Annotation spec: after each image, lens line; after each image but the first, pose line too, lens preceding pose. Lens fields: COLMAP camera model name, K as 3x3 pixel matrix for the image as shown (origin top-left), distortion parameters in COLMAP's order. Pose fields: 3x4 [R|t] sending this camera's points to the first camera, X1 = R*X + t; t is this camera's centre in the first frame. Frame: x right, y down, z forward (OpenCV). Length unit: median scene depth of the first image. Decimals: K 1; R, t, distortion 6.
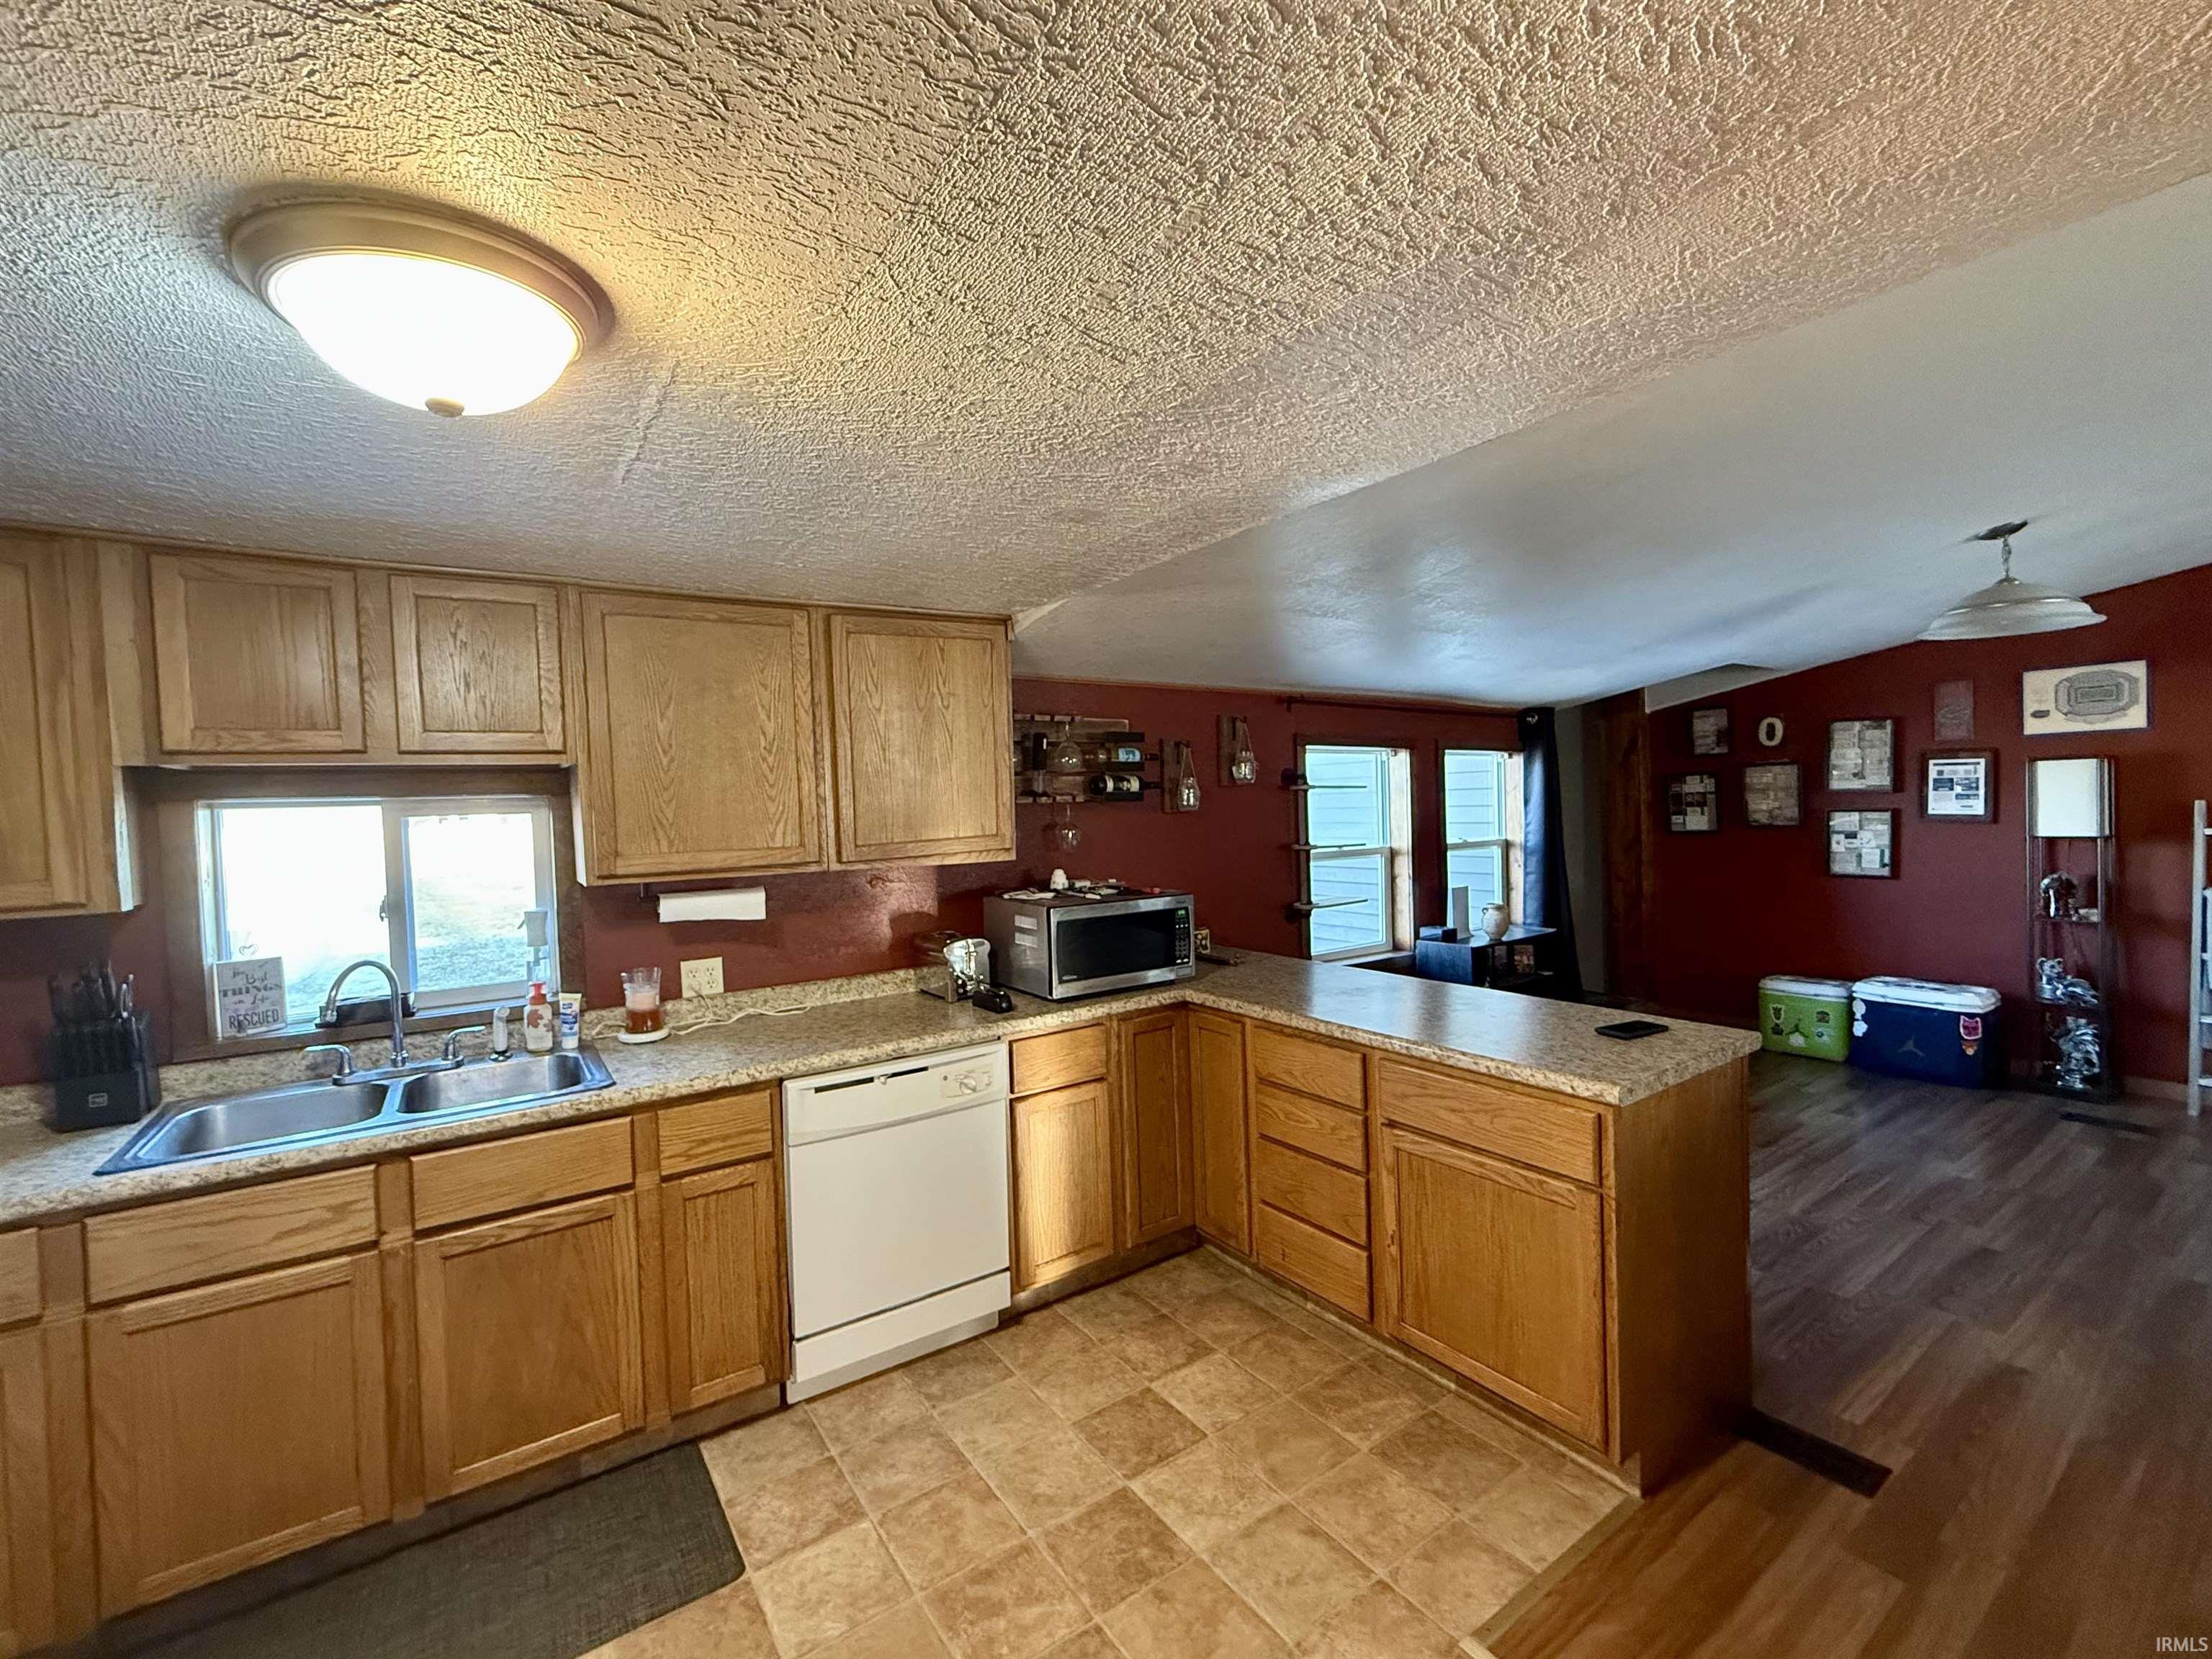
lens RADIAL K [[928.4, 0, 1106.0], [0, 928.4, 829.5], [0, 0, 1]] dist [-0.001792, 0.000363]
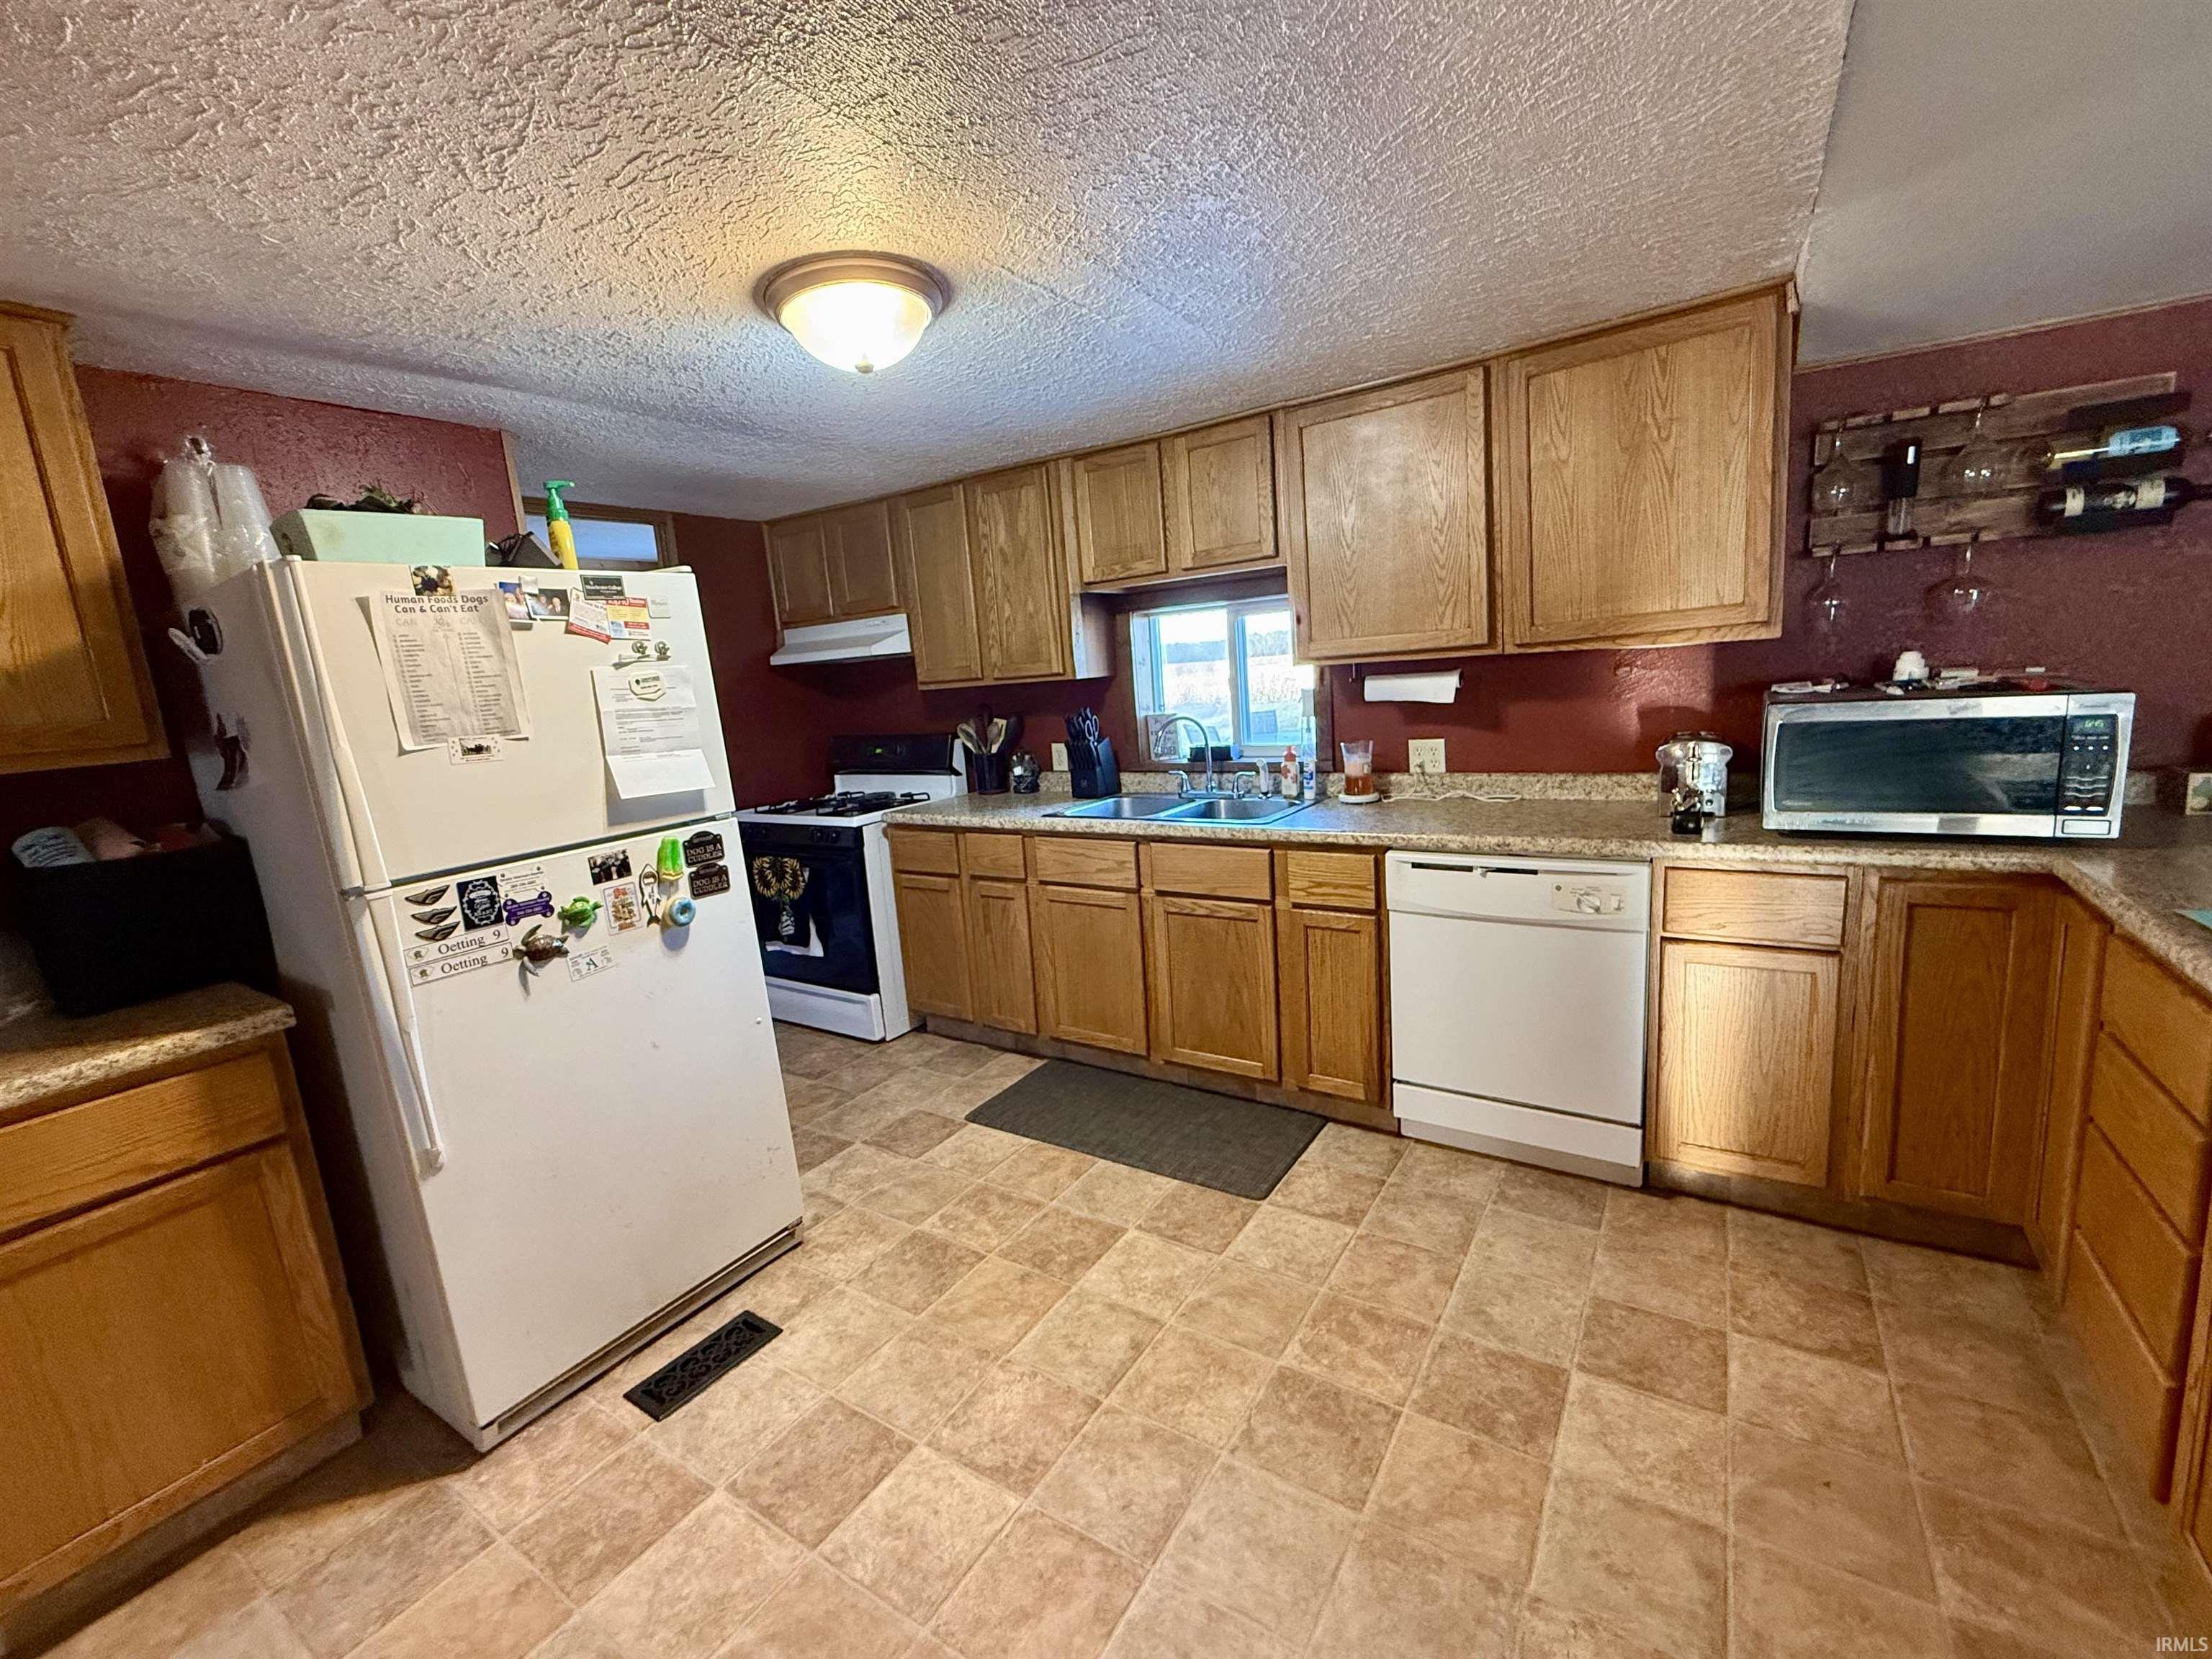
lens RADIAL K [[928.4, 0, 1106.0], [0, 928.4, 829.5], [0, 0, 1]] dist [-0.001792, 0.000363]
pose [[0.377400, 0.160774, -0.911988, 0.461155], [0.035087, 0.981624, 0.187570, 0.030631], [0.925386, -0.102788, 0.364823, 0.277218]]
